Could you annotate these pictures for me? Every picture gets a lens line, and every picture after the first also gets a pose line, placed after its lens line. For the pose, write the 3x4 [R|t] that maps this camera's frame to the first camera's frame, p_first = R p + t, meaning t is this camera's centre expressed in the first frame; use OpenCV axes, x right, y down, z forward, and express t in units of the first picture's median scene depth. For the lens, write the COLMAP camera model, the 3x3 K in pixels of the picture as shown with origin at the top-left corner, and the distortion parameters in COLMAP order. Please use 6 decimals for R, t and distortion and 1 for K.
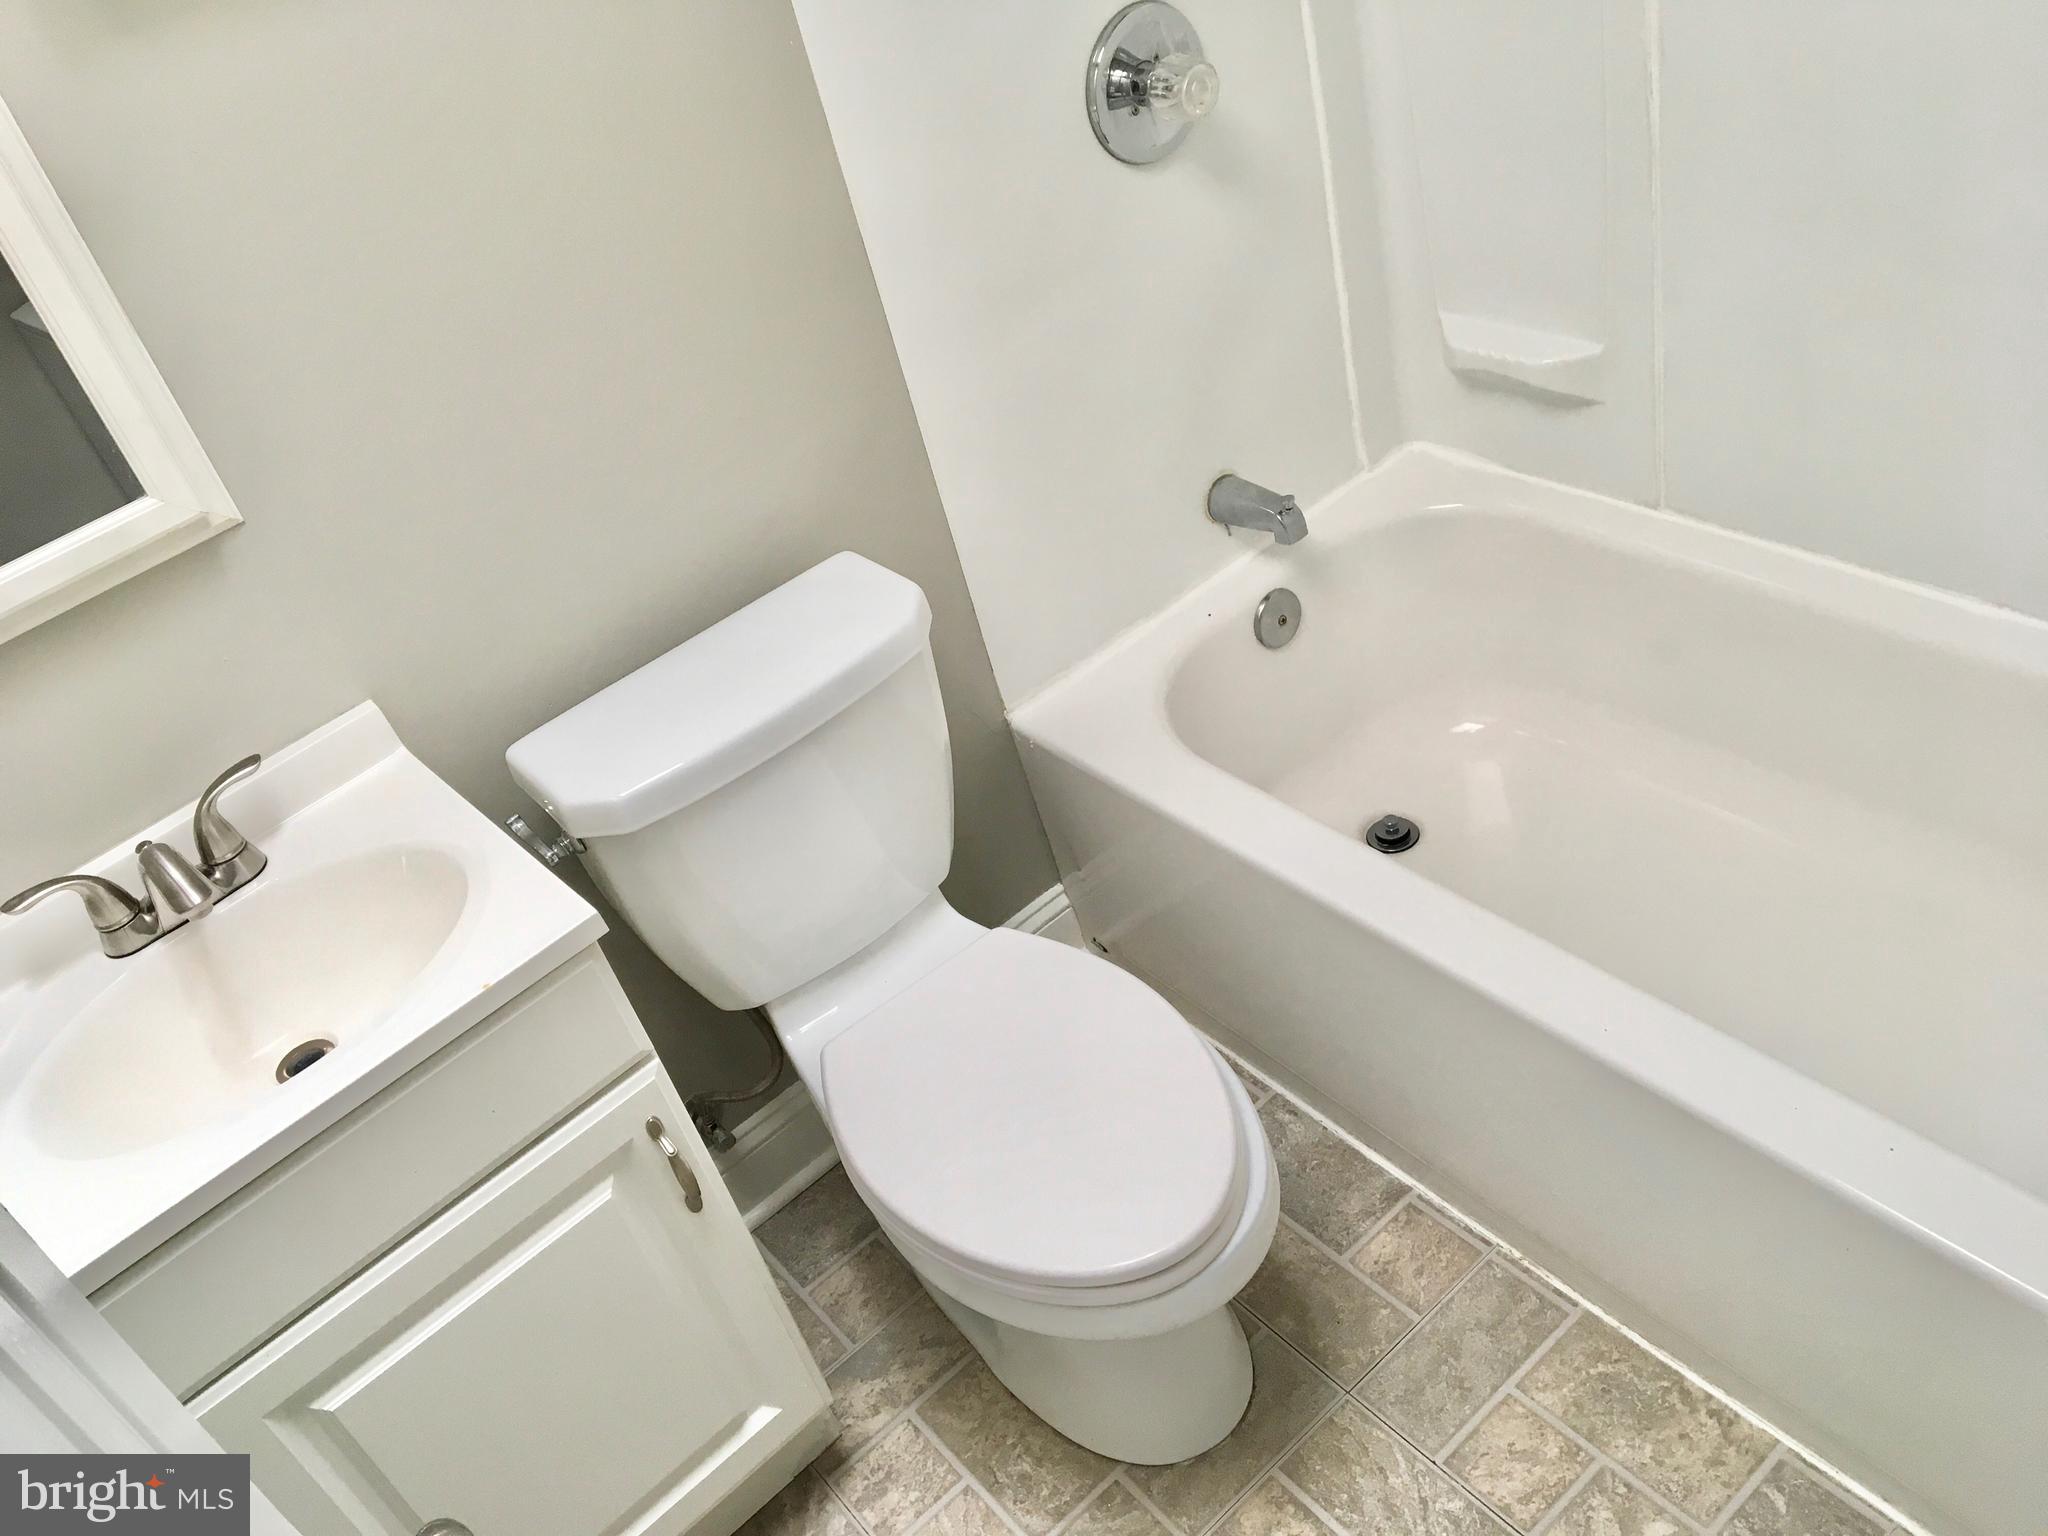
lens RADIAL K [[1716.7, 0, 1024.0], [0, 1716.7, 768.0], [0, 0, 1]] dist [0.075124, -0.156637]
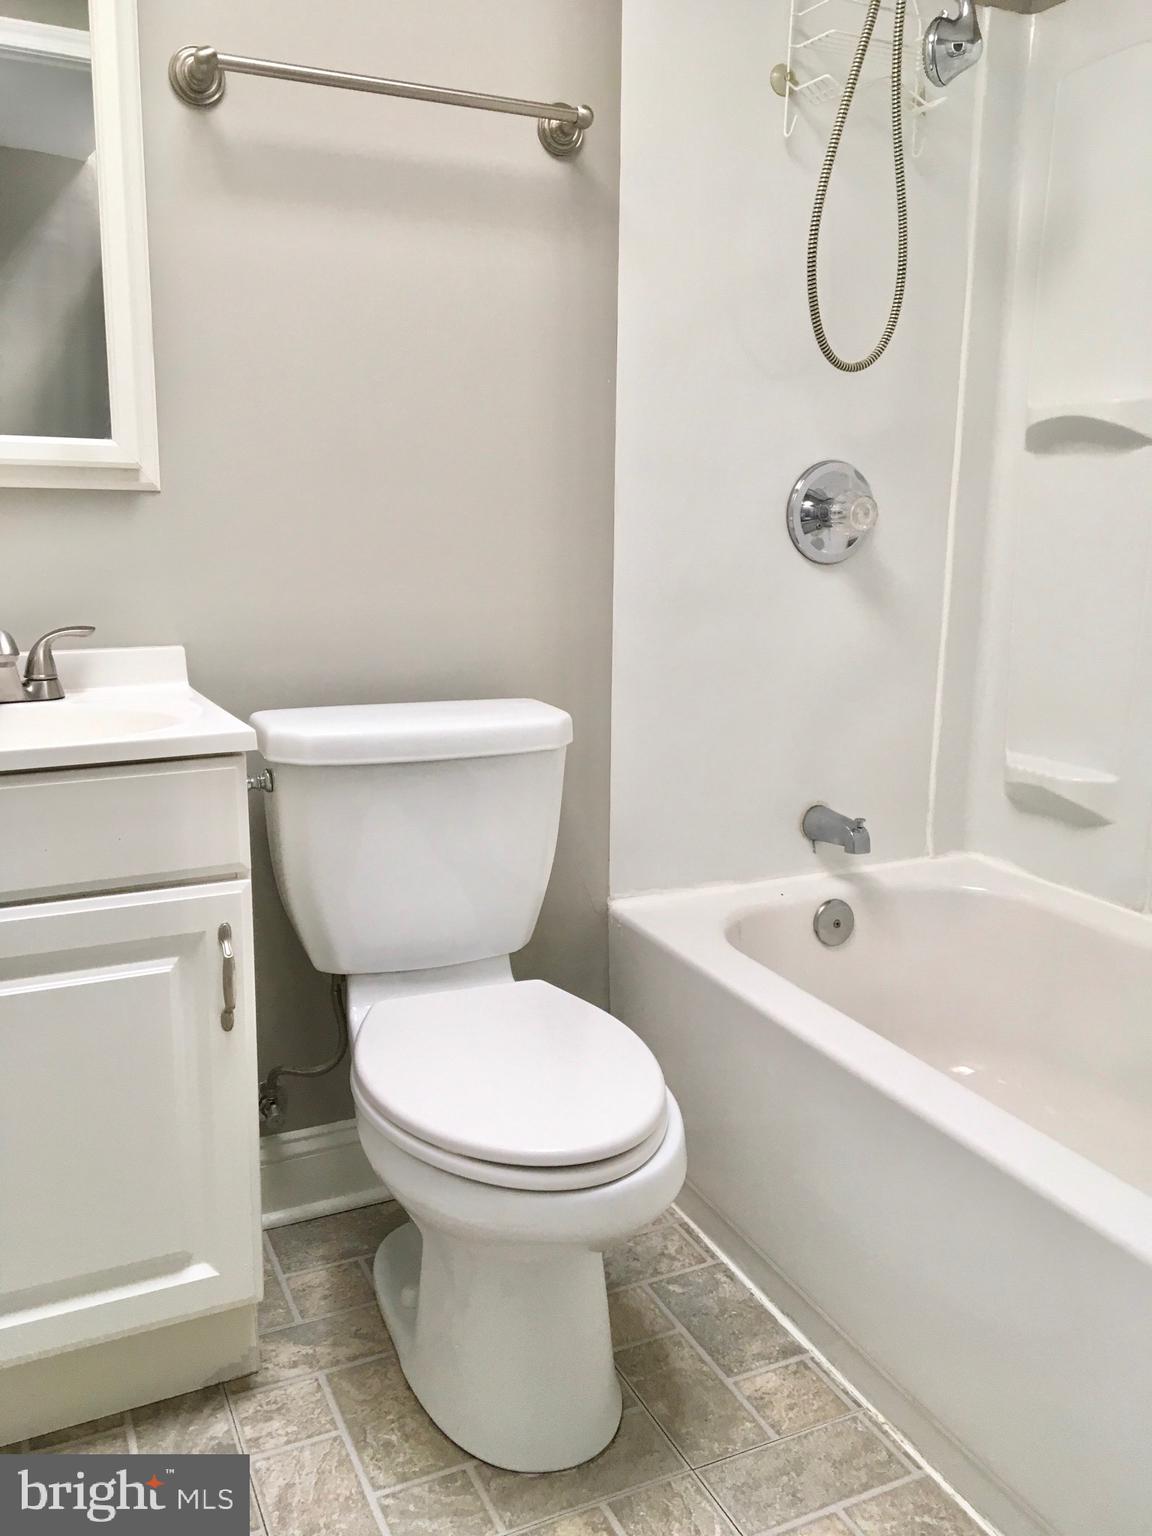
lens RADIAL K [[1287.5, 0, 580.4], [0, 1287.5, 765.7], [0, 0, 1]] dist [0.075124, -0.156637]
pose [[0.940727, 0.284839, -0.184119, 0.139628], [-0.335421, 0.861767, -0.380593, 0.301647], [0.050259, 0.419791, 0.906228, 0.073581]]
